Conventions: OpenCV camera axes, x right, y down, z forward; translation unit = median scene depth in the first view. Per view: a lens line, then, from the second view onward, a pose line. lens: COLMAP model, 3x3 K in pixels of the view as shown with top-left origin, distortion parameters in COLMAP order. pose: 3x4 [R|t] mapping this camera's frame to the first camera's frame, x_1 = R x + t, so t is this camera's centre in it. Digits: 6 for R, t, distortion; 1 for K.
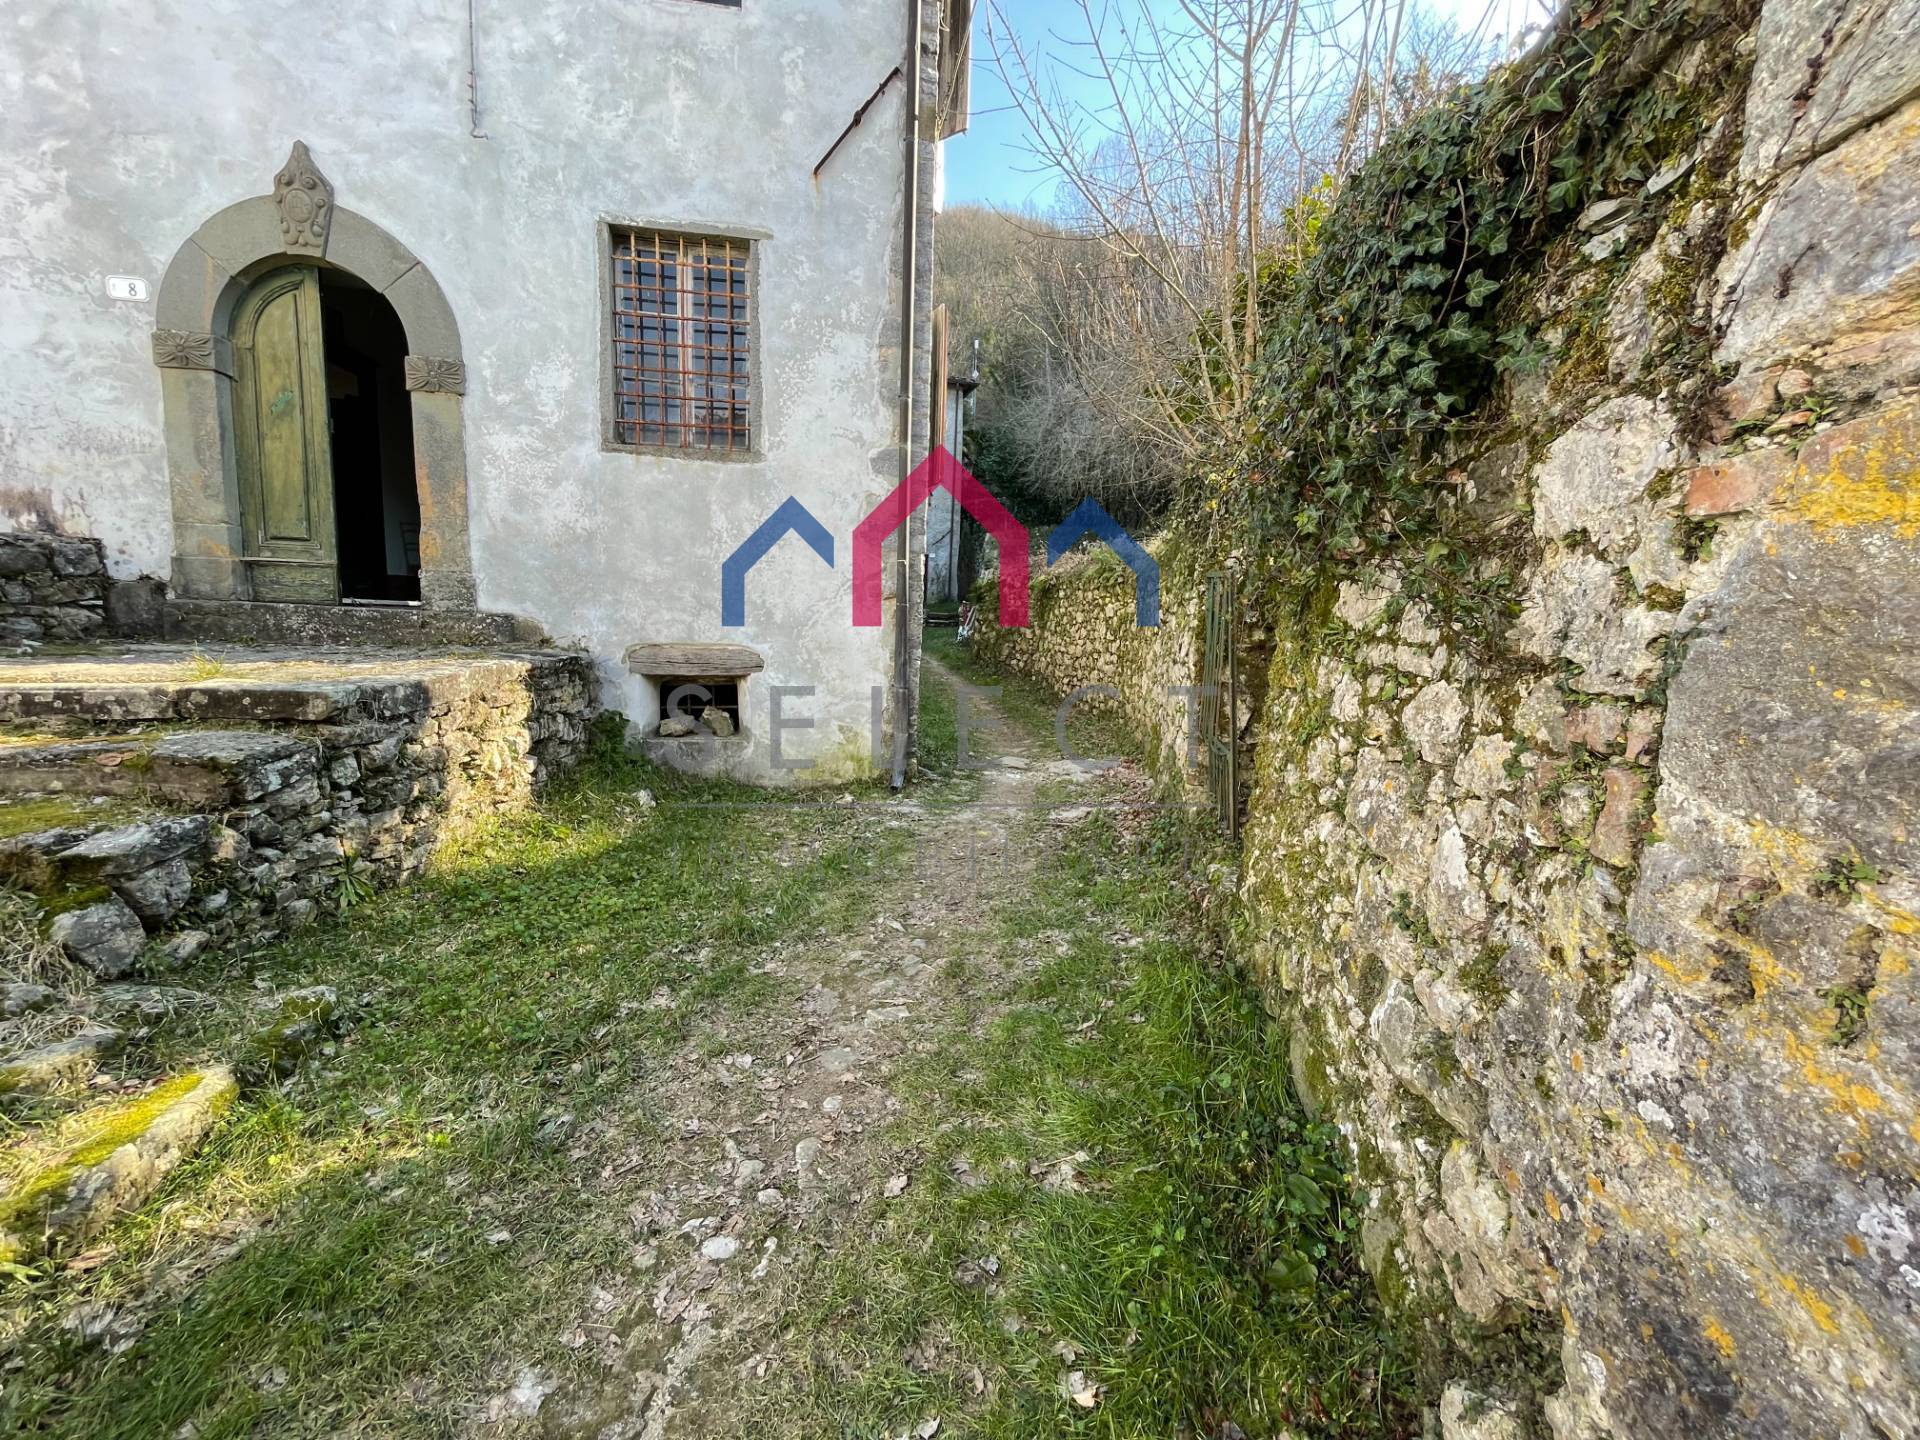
lens RADIAL K [[776.0, 0, 958.4], [0, 776.0, 716.9], [0, 0, 1]] dist [-0.003456, -0.000166]
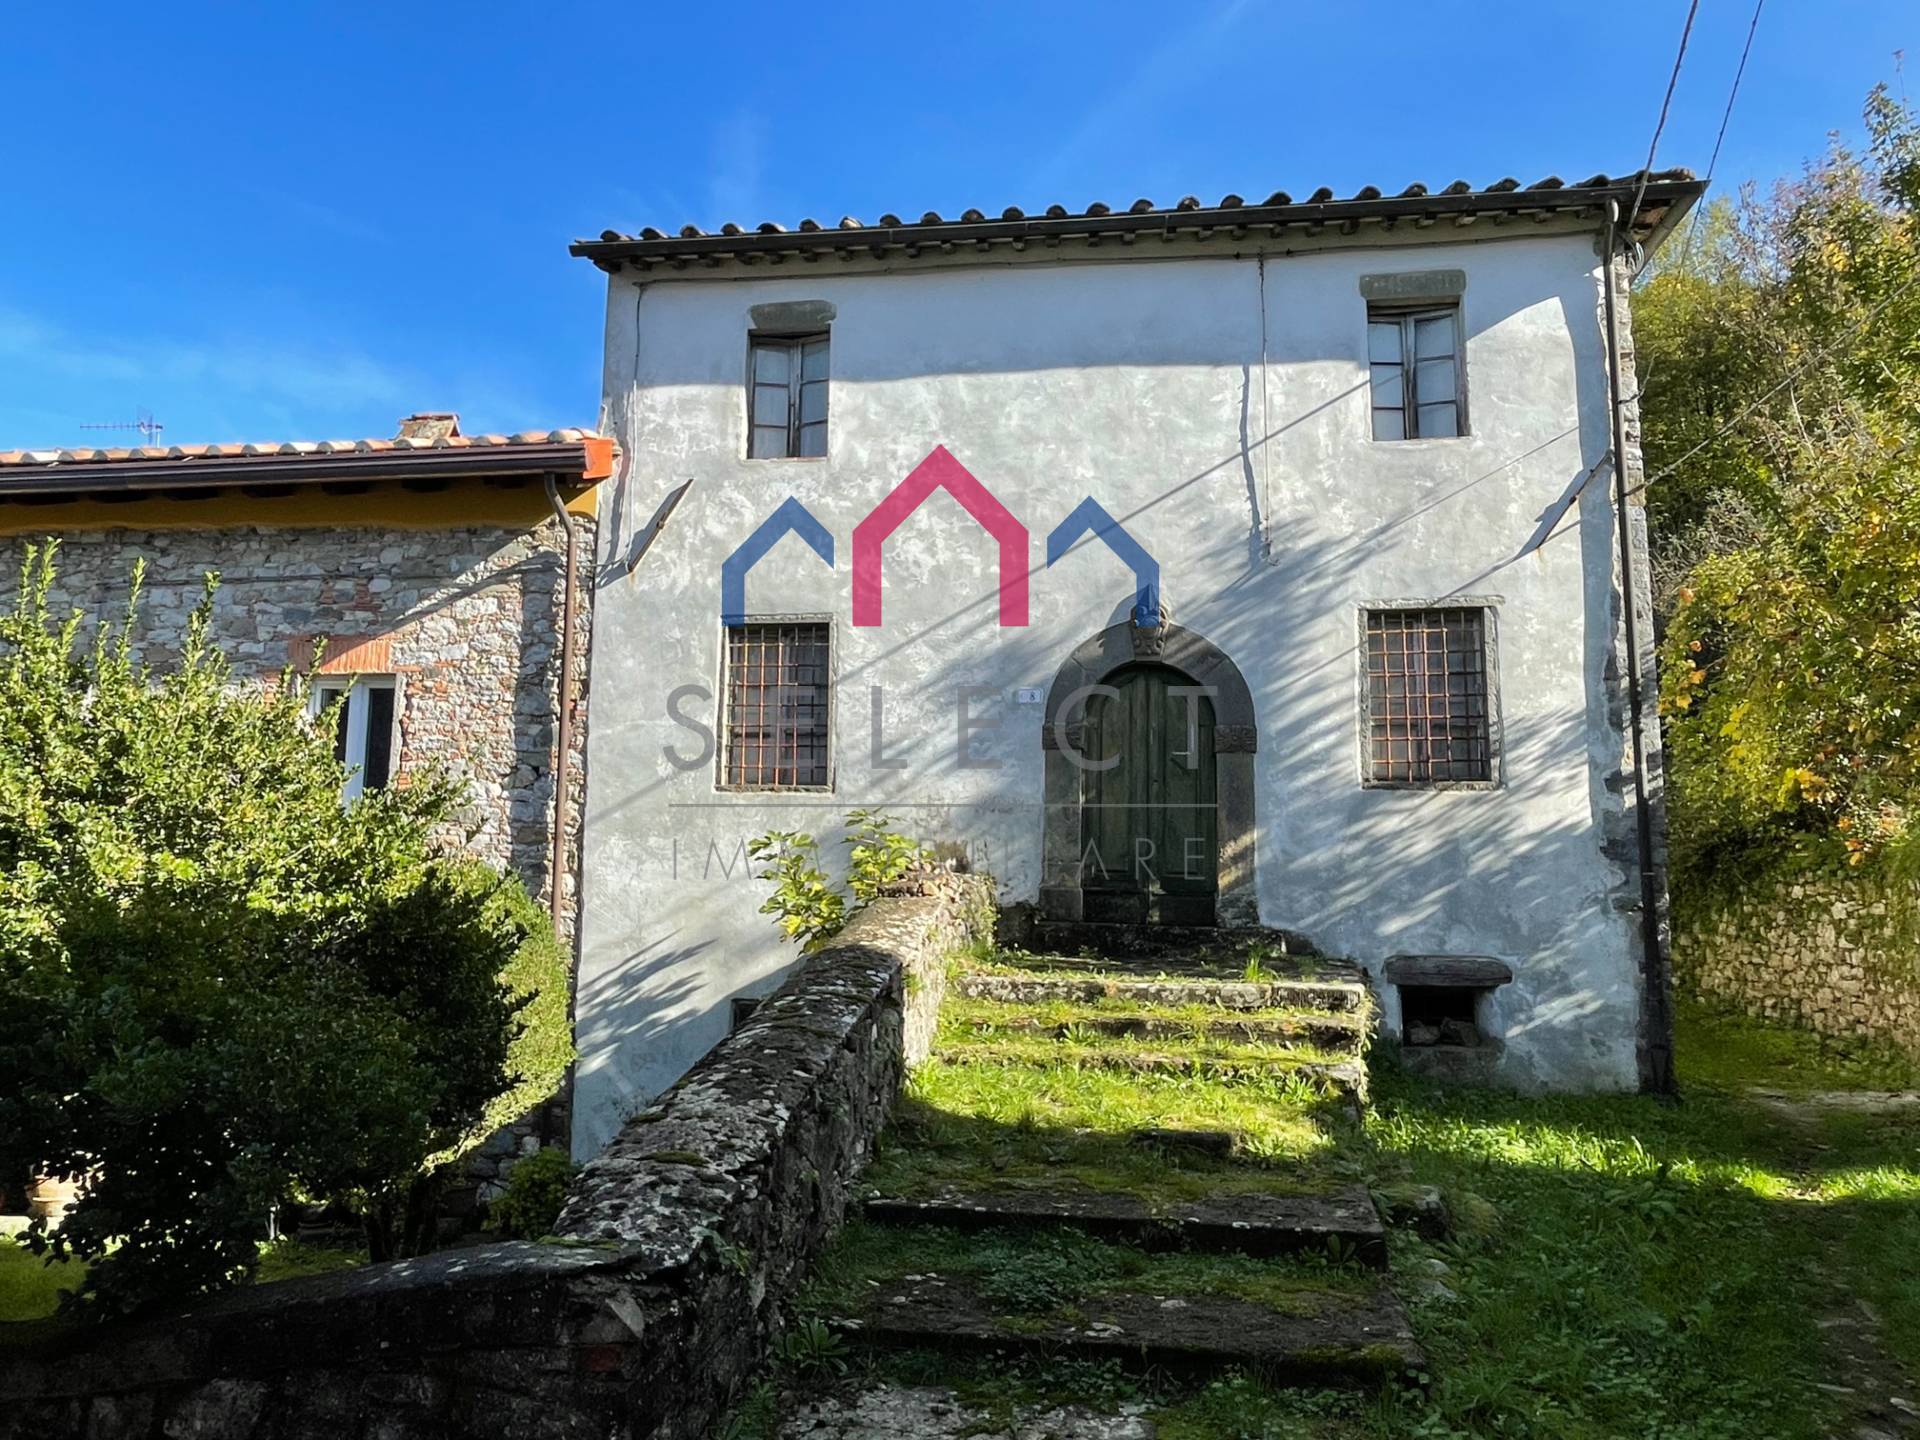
lens RADIAL K [[1258.6, 0, 949.4], [0, 1258.6, 712.0], [0, 0, 1]] dist [0.003641, -0.007950]
pose [[0.943592, -0.064480, -0.324772, -0.454563], [-0.028099, 0.961723, -0.272580, 0.085836], [0.329917, 0.266330, 0.905662, -1.020731]]
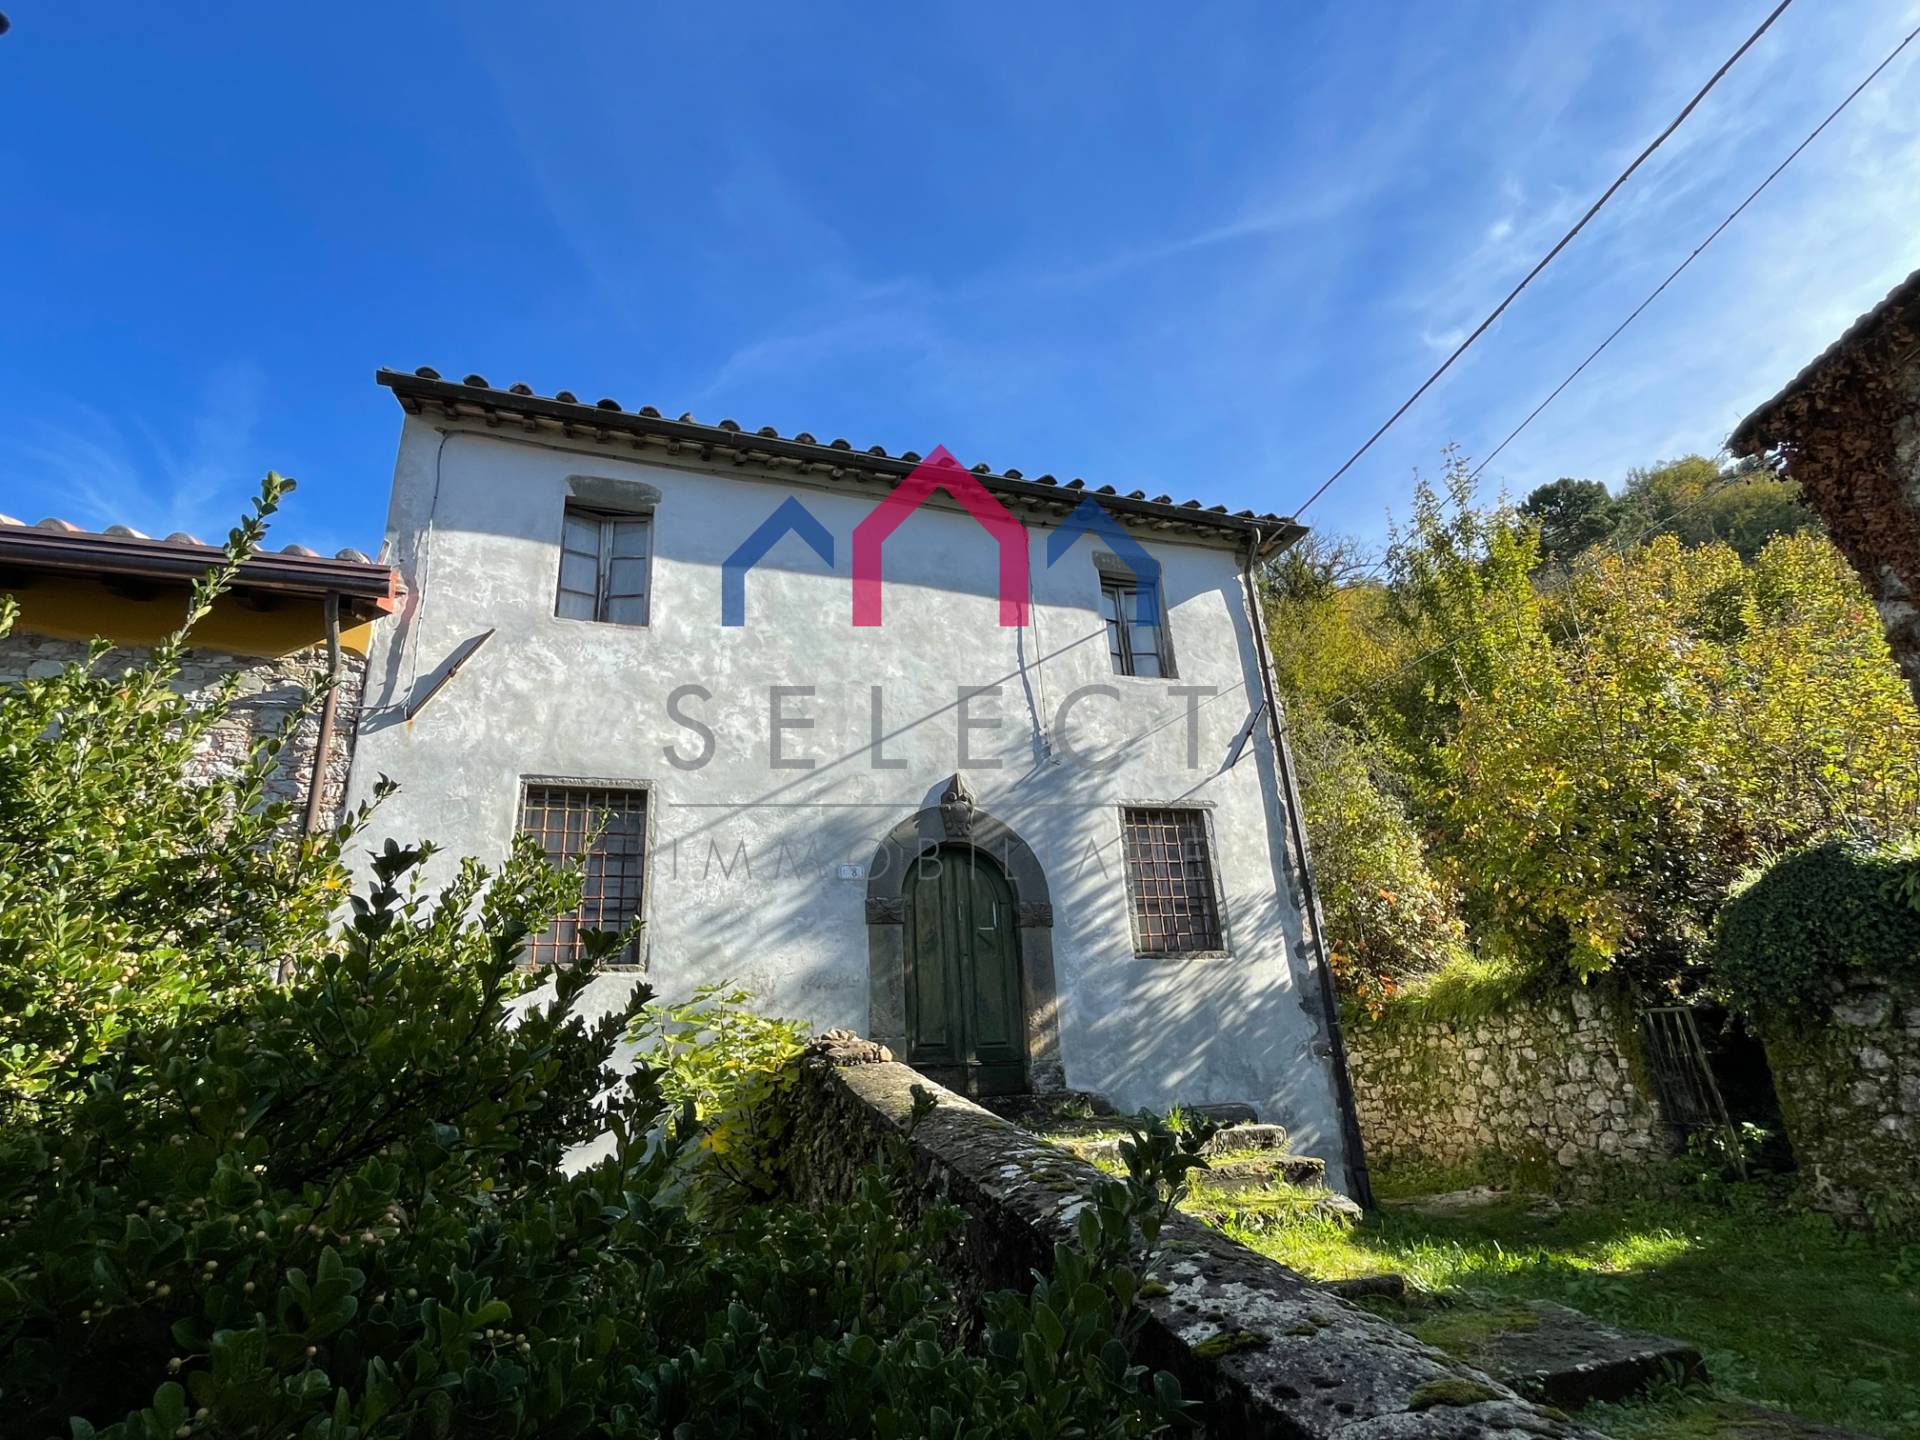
lens RADIAL K [[988.6, 0, 956.7], [0, 988.6, 721.3], [0, 0, 1]] dist [0.002963, -0.001672]
pose [[0.984871, -0.033549, 0.170011, -1.120365], [0.110988, 0.875568, -0.470172, 0.076310], [-0.133083, 0.481928, 0.866045, -0.697246]]
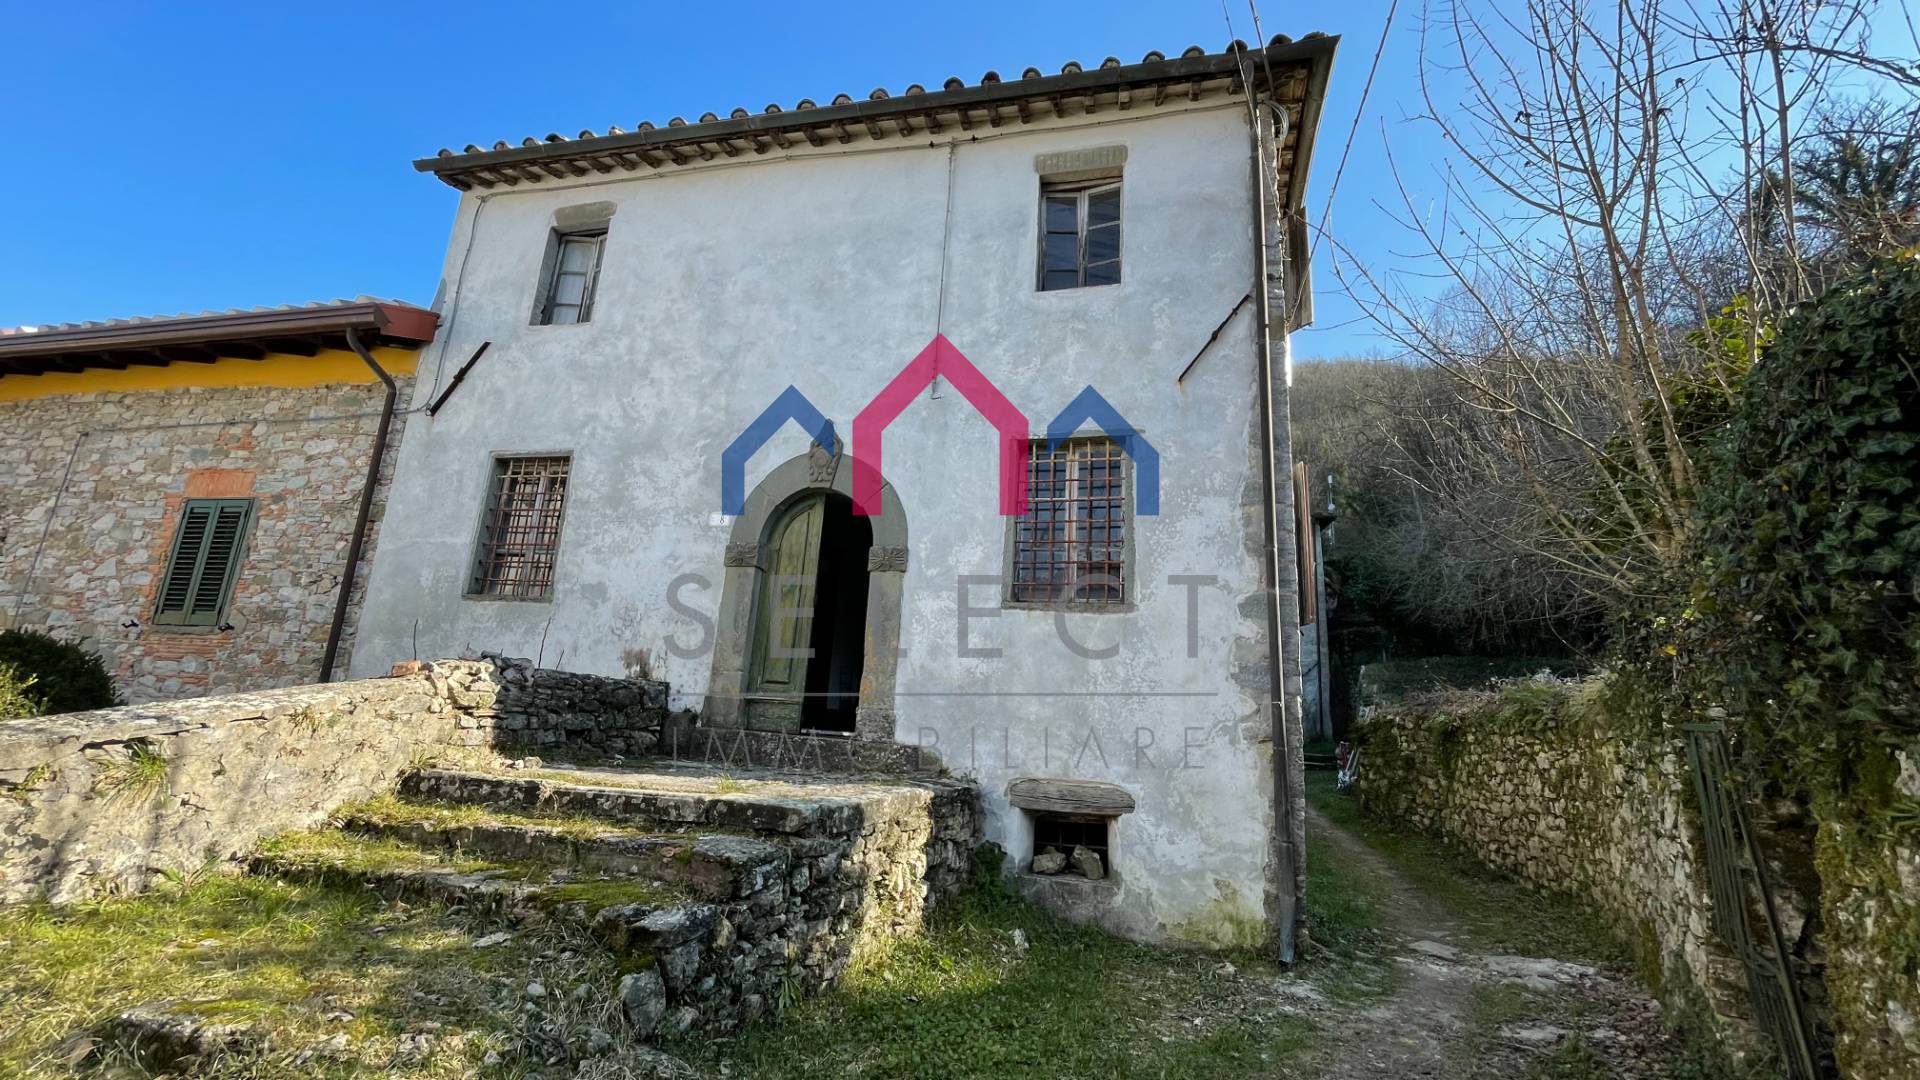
lens RADIAL K [[778.9, 0, 956.6], [0, 778.9, 536.7], [0, 0, 1]] dist [-0.002665, -0.000693]
pose [[0.906510, -0.079244, -0.414680, -0.017570], [-0.086958, 0.926118, -0.367074, 0.000122], [0.413131, 0.368817, 0.832645, -0.070105]]
